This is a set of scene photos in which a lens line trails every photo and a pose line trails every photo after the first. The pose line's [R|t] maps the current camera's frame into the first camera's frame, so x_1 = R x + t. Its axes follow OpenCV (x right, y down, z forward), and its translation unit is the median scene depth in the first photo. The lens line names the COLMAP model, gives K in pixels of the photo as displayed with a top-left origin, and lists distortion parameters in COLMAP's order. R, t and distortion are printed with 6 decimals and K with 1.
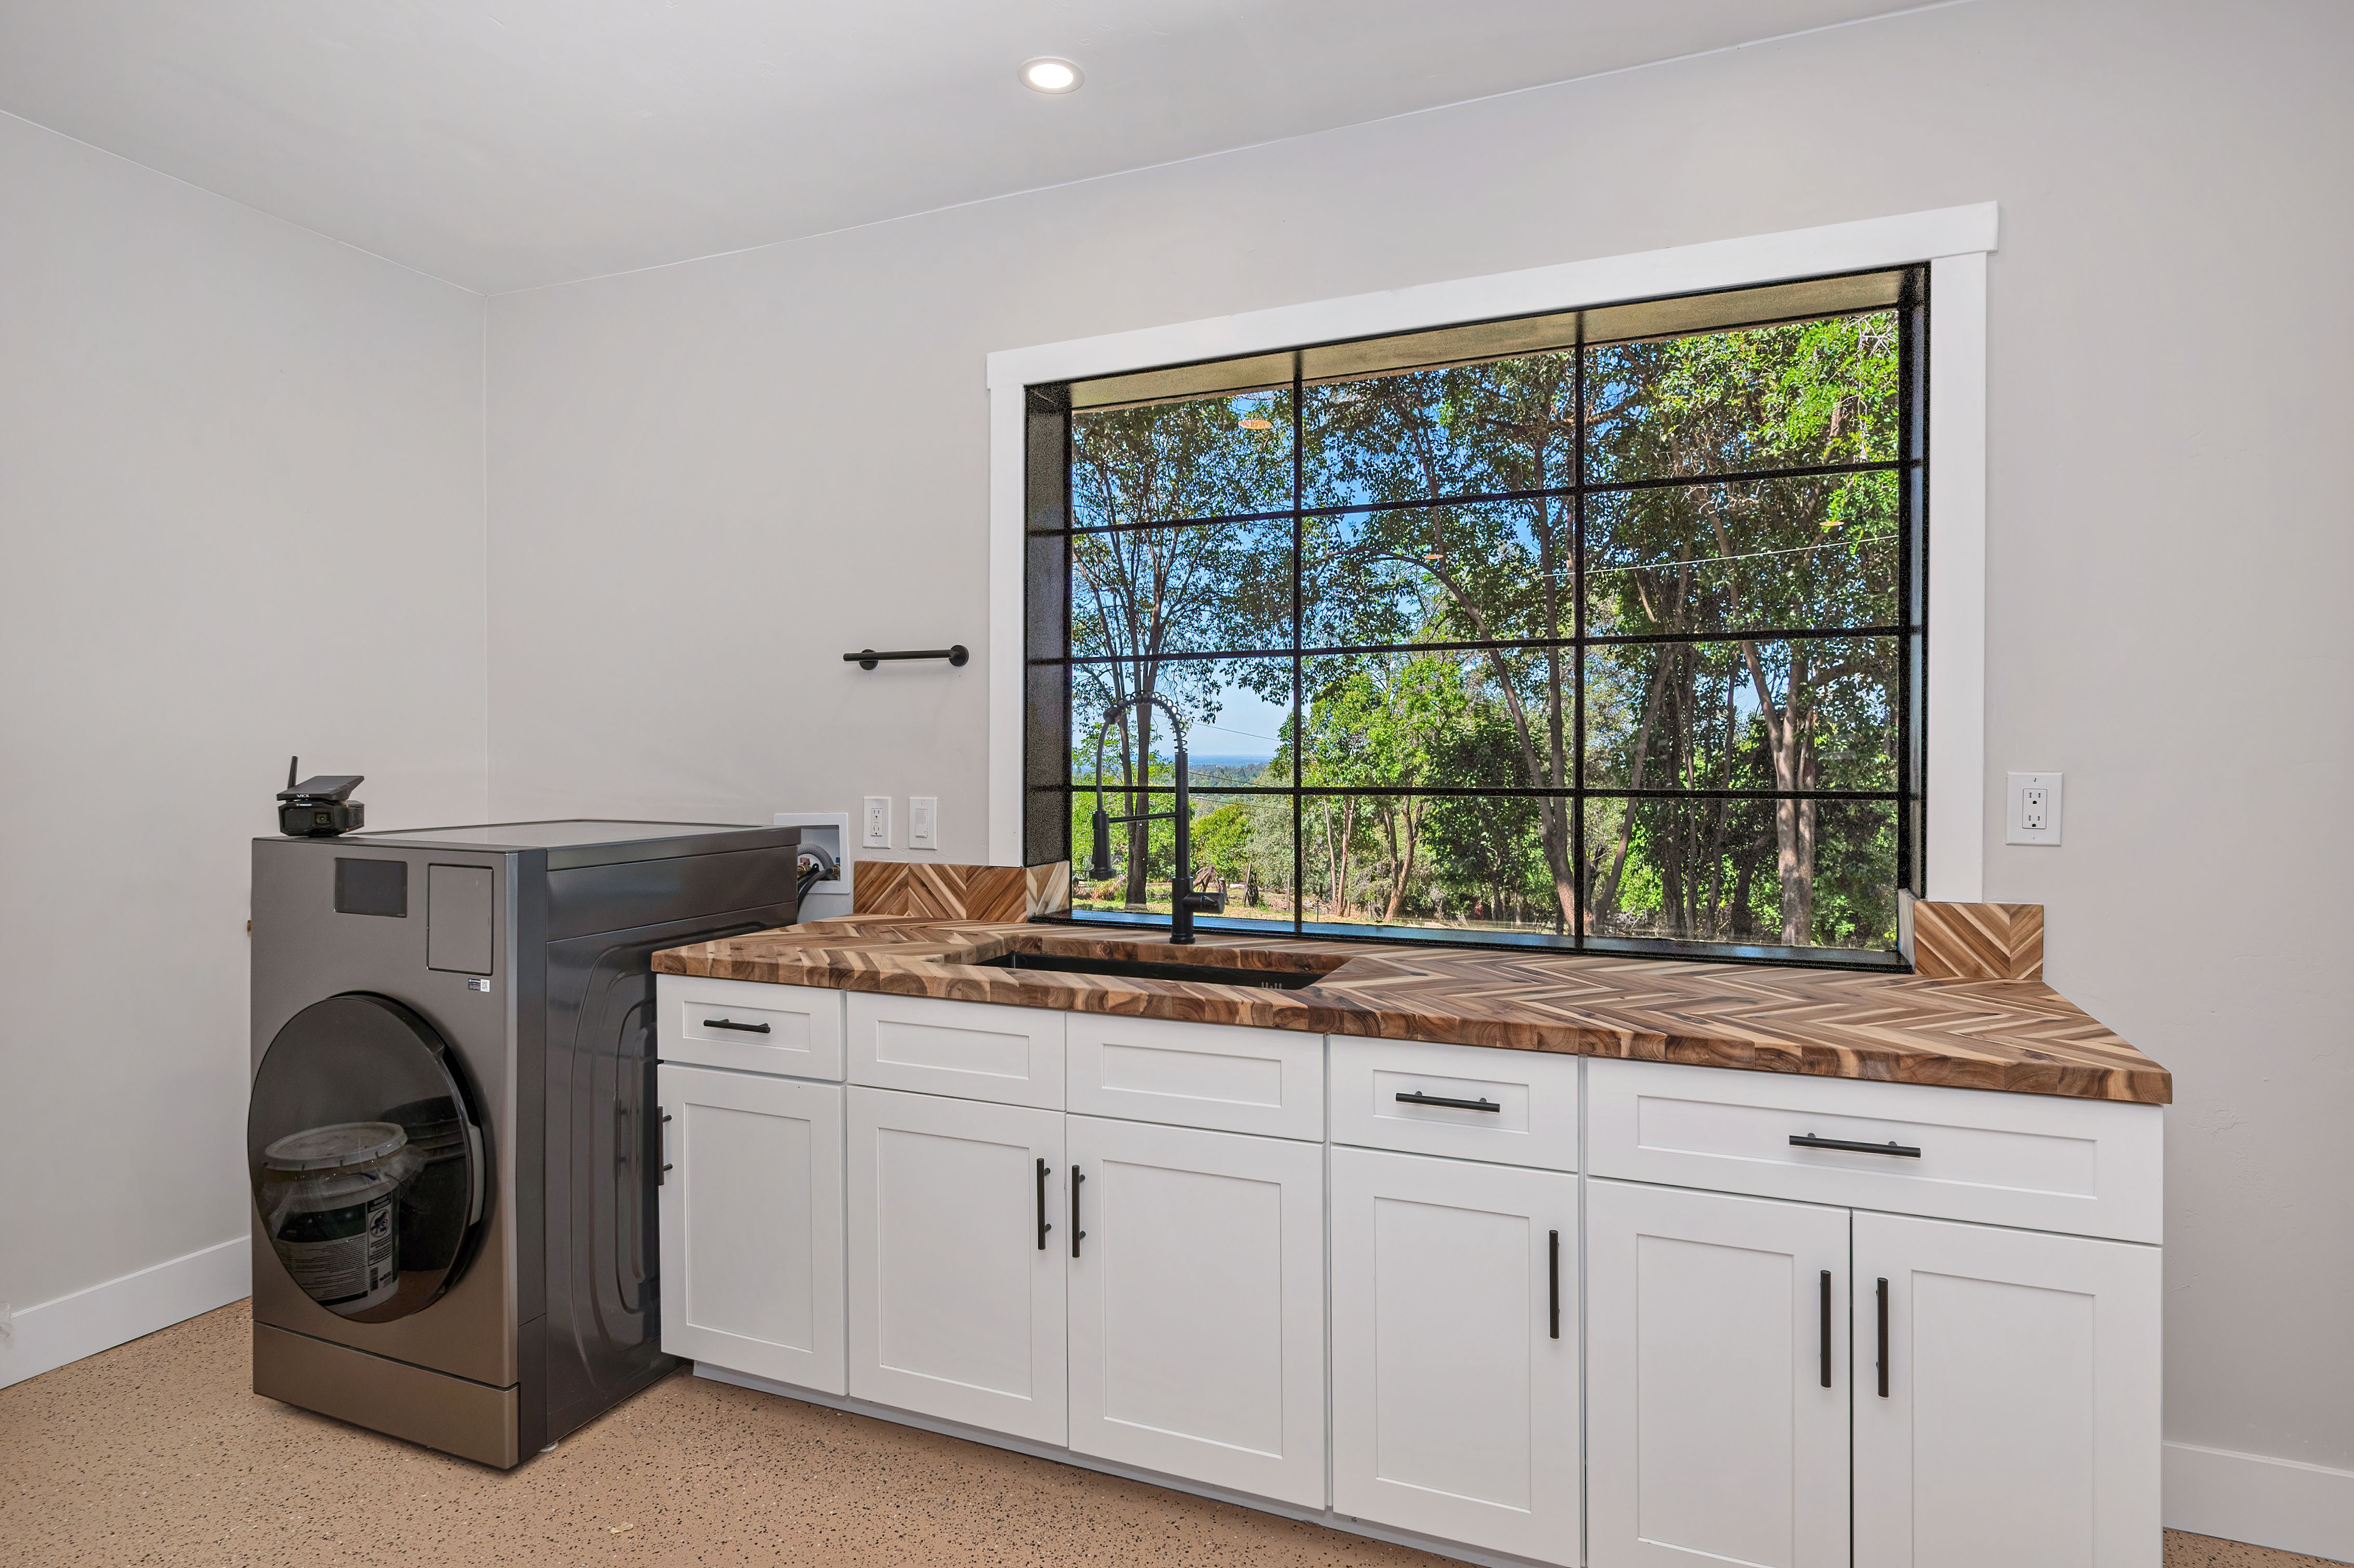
lens RADIAL K [[1242.3, 0, 1178.5], [0, 1242.3, 741.9], [0, 0, 1]] dist [-0.093368, -0.000039]
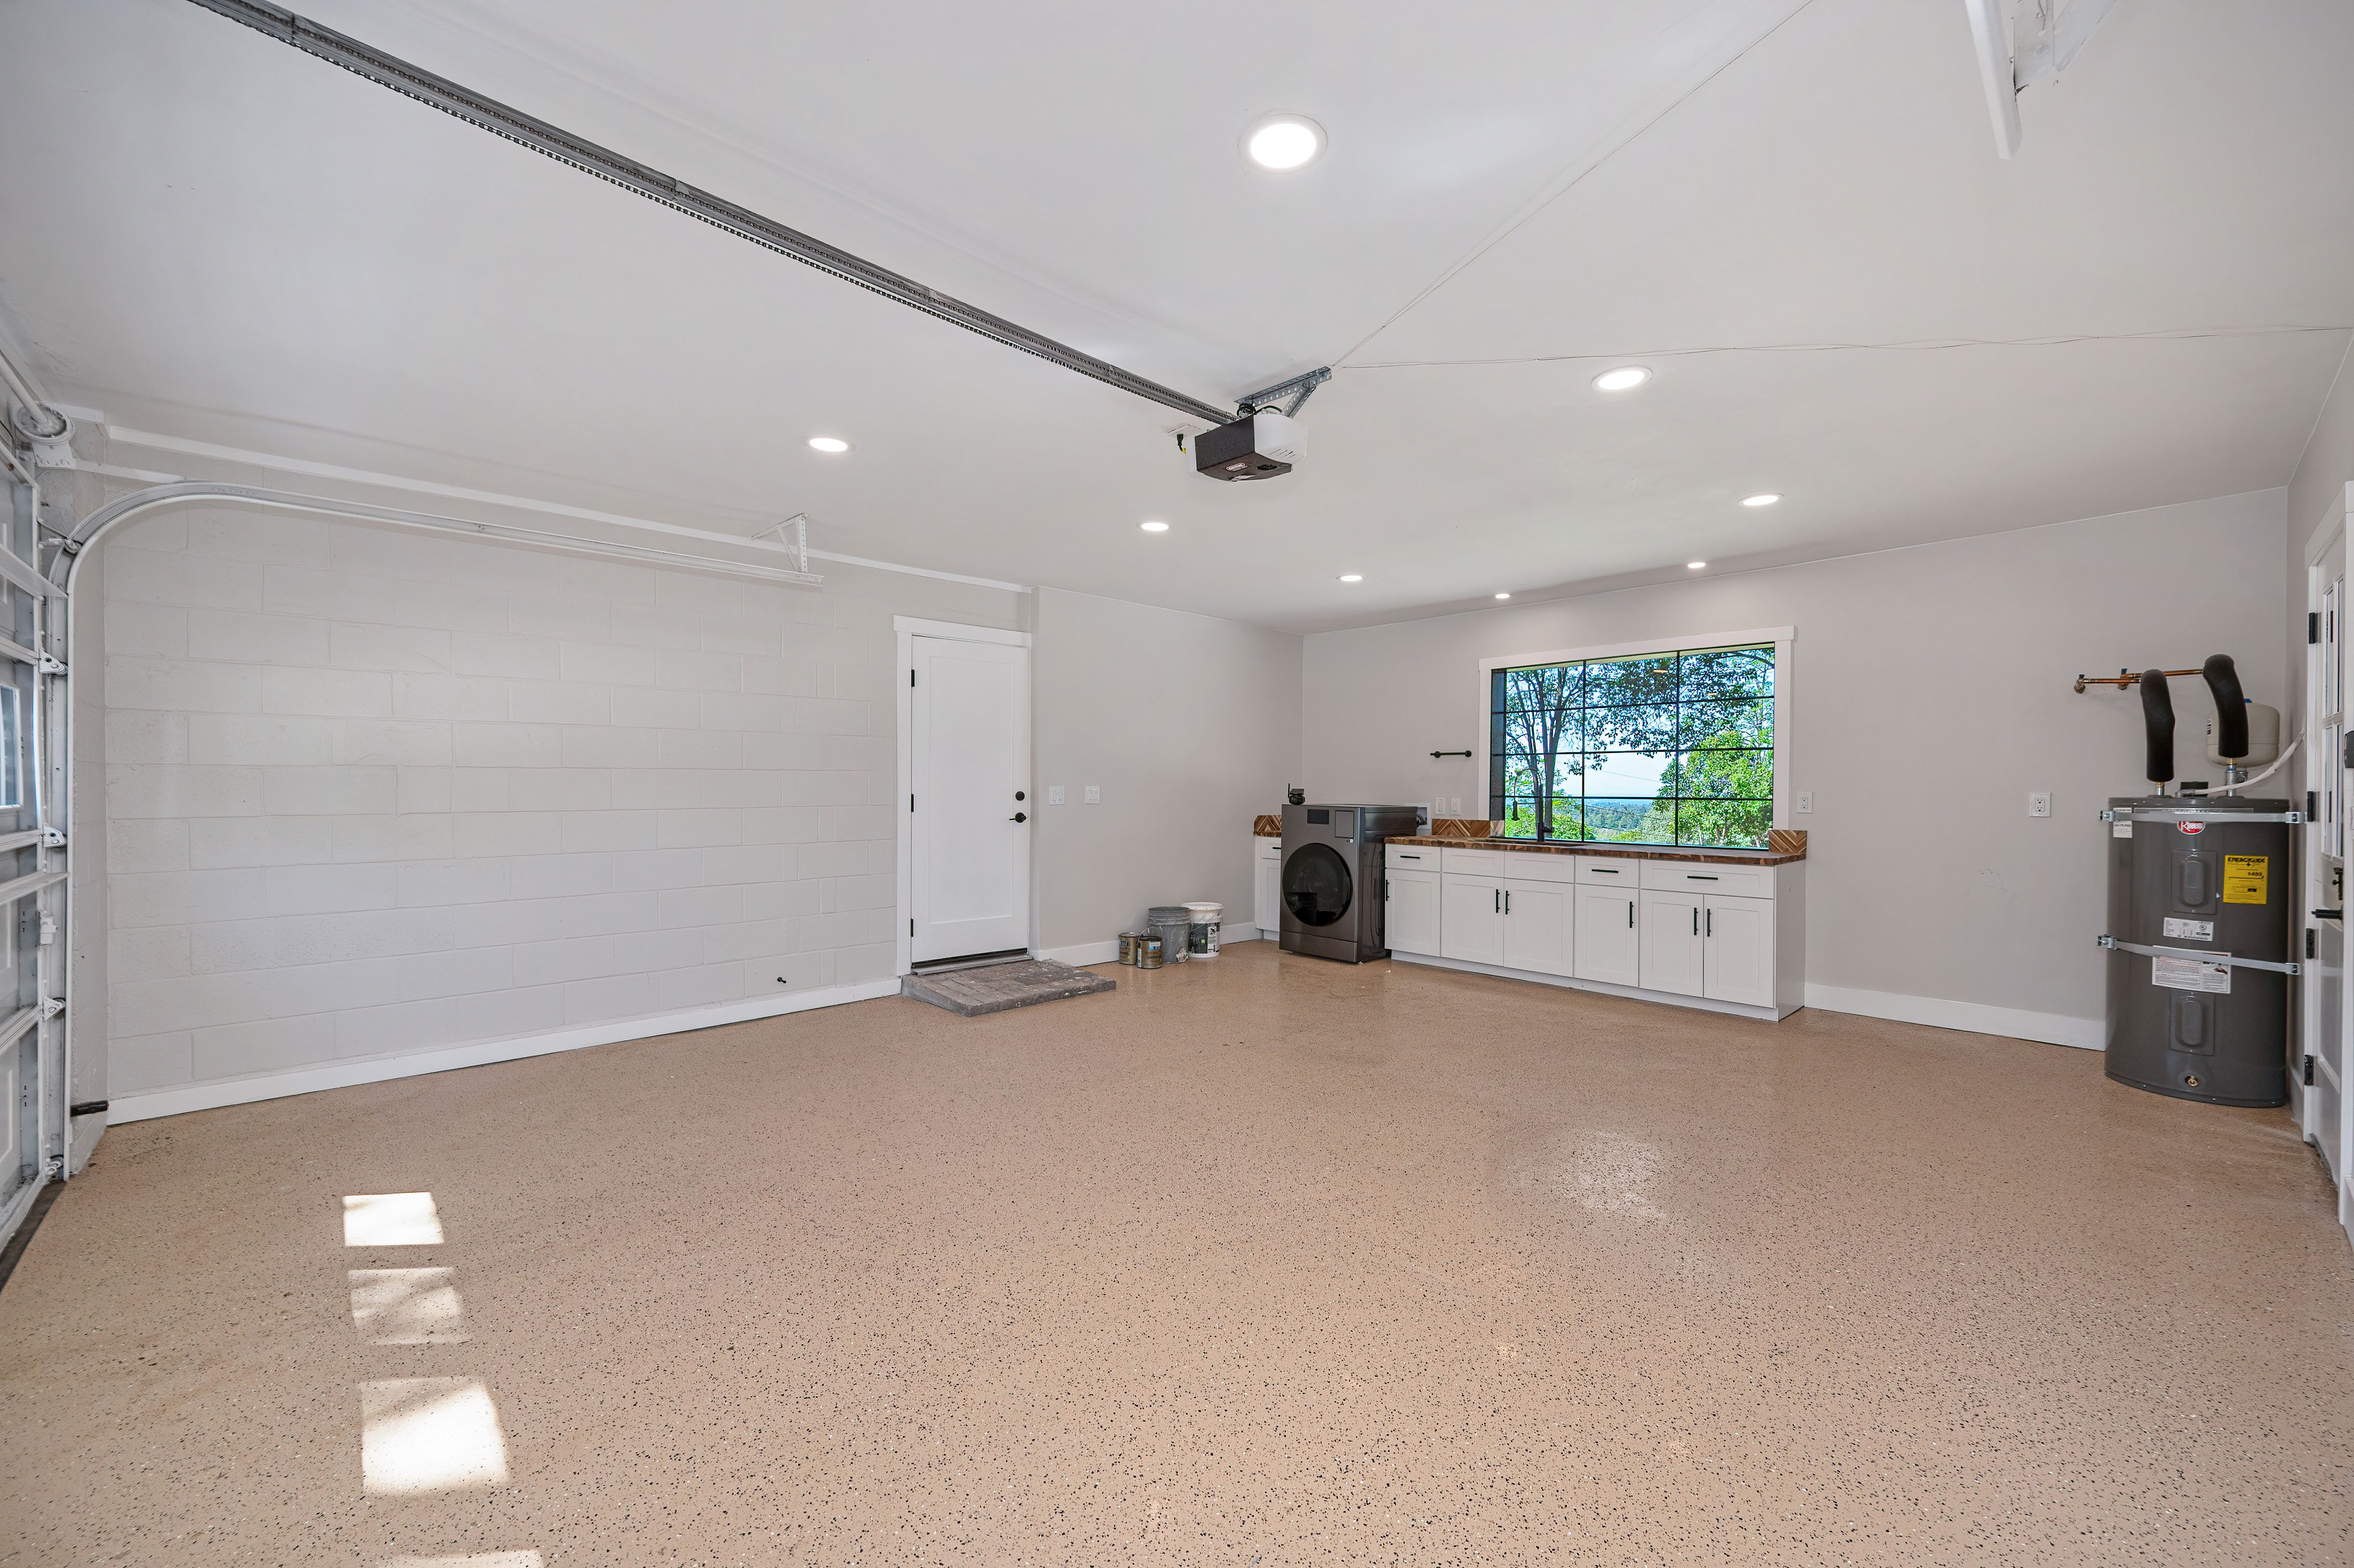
lens RADIAL K [[922.3, 0, 1186.0], [0, 922.3, 784.8], [0, 0, 1]] dist [-0.000291, -0.000047]
pose [[0.917312, 0.008075, -0.398088, 0.107247], [-0.006862, 0.999966, 0.004471, 0.004647], [0.398111, -0.001370, 0.917336, -1.554382]]
